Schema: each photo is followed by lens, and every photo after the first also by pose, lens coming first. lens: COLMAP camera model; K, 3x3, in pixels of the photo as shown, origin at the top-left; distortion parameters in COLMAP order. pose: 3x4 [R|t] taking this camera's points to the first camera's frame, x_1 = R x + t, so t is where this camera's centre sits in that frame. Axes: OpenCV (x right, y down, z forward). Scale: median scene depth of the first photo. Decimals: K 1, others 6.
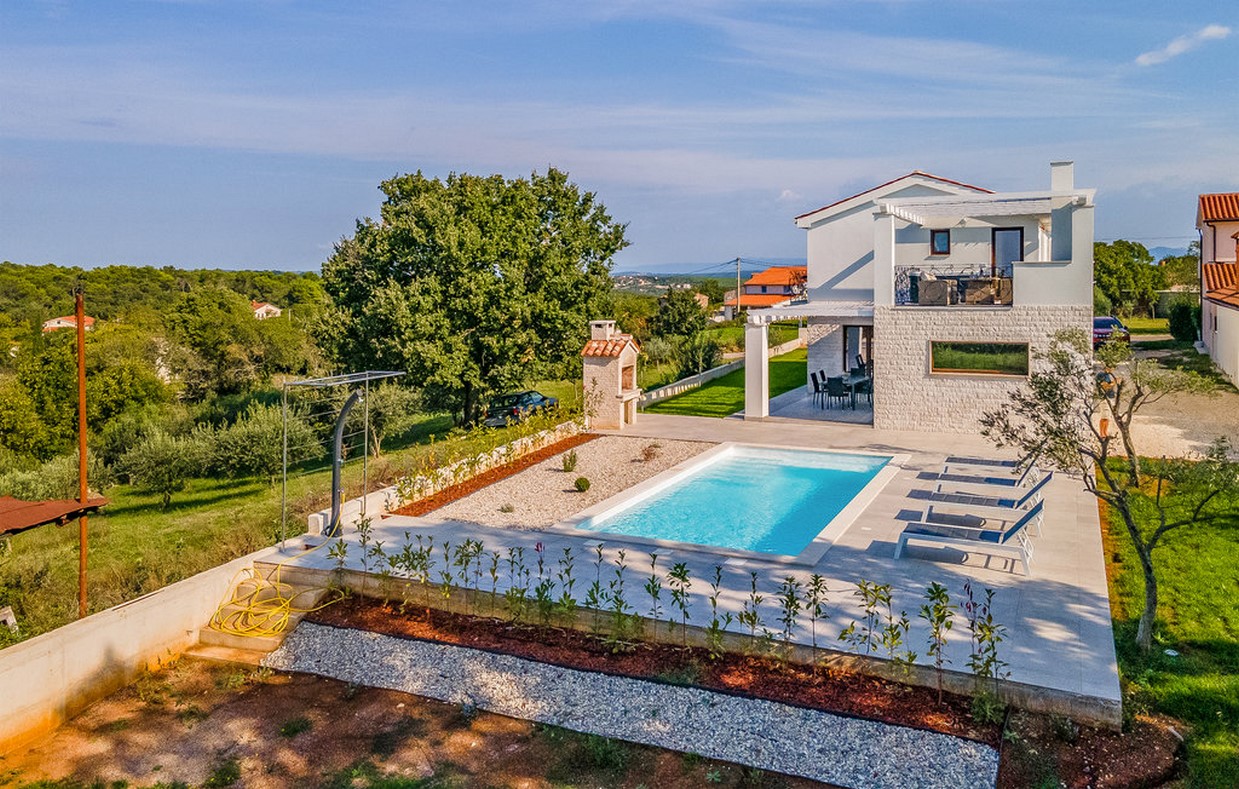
lens RADIAL K [[1156.8, 0, 654.3], [0, 1156.8, 324.4], [0, 0, 1]] dist [0.058296, -0.014316]
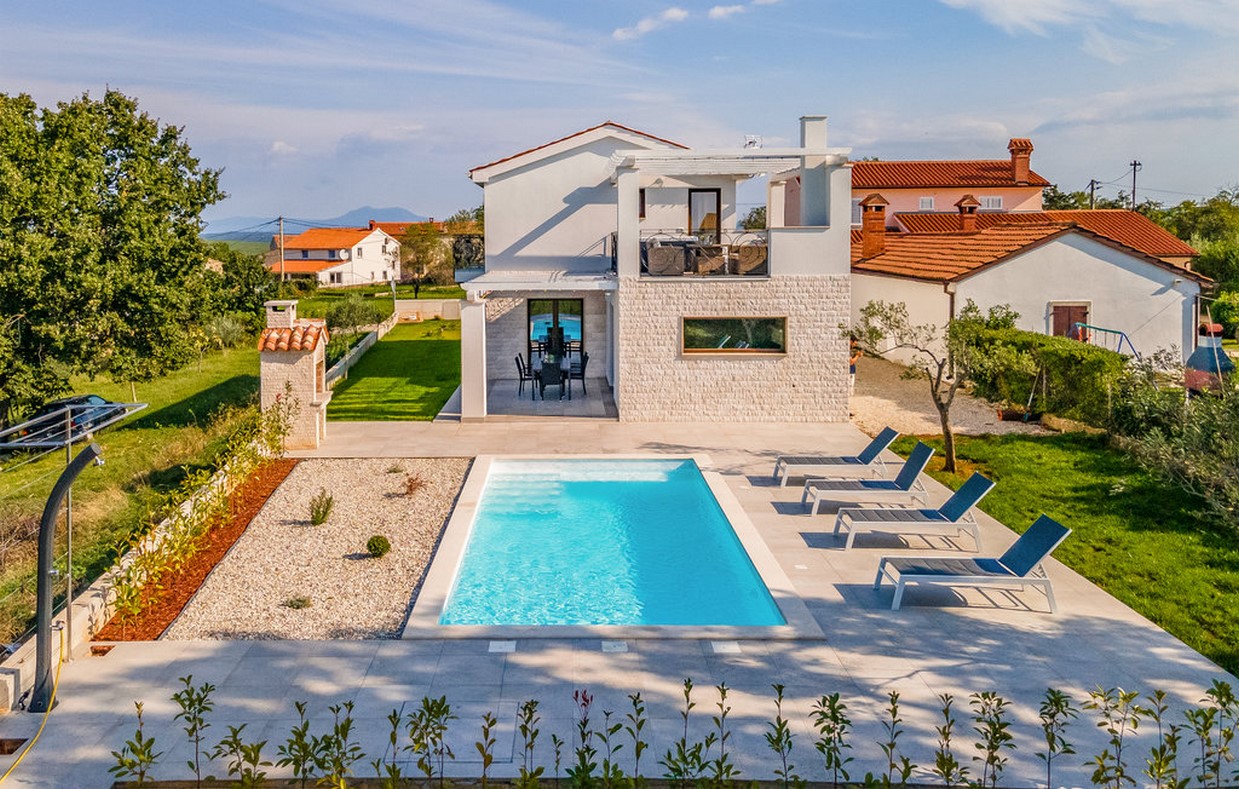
lens RADIAL K [[1156.8, 0, 654.3], [0, 1156.8, 324.4], [0, 0, 1]] dist [0.058296, -0.014316]
pose [[0.886637, -0.029040, 0.461554, -0.146214], [0.014299, 0.999271, 0.035402, -0.009191], [-0.462245, -0.024789, 0.886406, 0.200740]]
